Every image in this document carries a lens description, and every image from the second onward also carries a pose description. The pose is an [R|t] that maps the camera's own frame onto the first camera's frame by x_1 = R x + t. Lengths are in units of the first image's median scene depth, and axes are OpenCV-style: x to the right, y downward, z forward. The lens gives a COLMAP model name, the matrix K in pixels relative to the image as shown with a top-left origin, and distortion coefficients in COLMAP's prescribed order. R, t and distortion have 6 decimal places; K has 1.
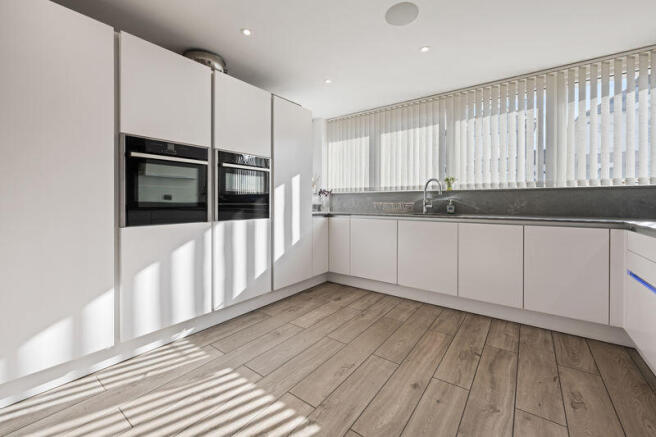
lens RADIAL K [[267.5, 0, 330.2], [0, 267.5, 203.3], [0, 0, 1]] dist [-0.001322, -0.000245]
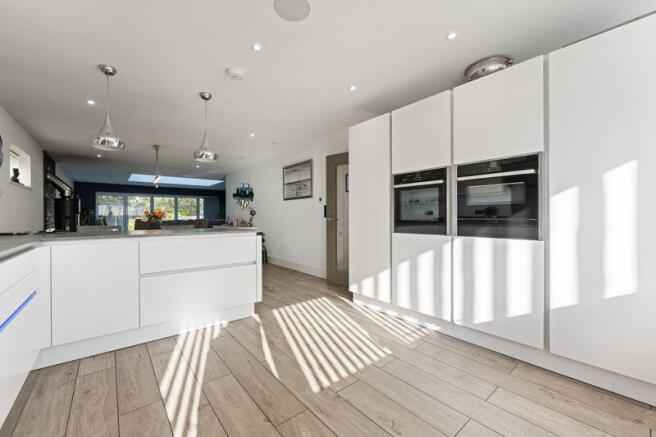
lens RADIAL K [[267.5, 0, 329.0], [0, 267.5, 216.9], [0, 0, 1]] dist [-0.001322, -0.000245]
pose [[-0.229999, 0.000409, -0.973191, 0.671638], [-0.005264, 0.999985, 0.001664, -0.004585], [0.973177, 0.005506, -0.229994, 0.758573]]
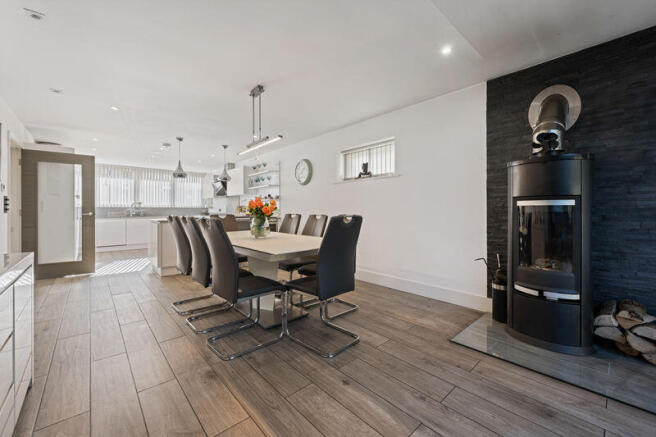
lens RADIAL K [[267.5, 0, 326.1], [0, 267.5, 212.8], [0, 0, 1]] dist [-0.001322, -0.000245]
pose [[0.197502, -0.000623, 0.980302, -2.264644], [0.005916, 0.999982, -0.000556, 0.023197], [-0.980285, 0.005909, 0.197502, -1.647833]]
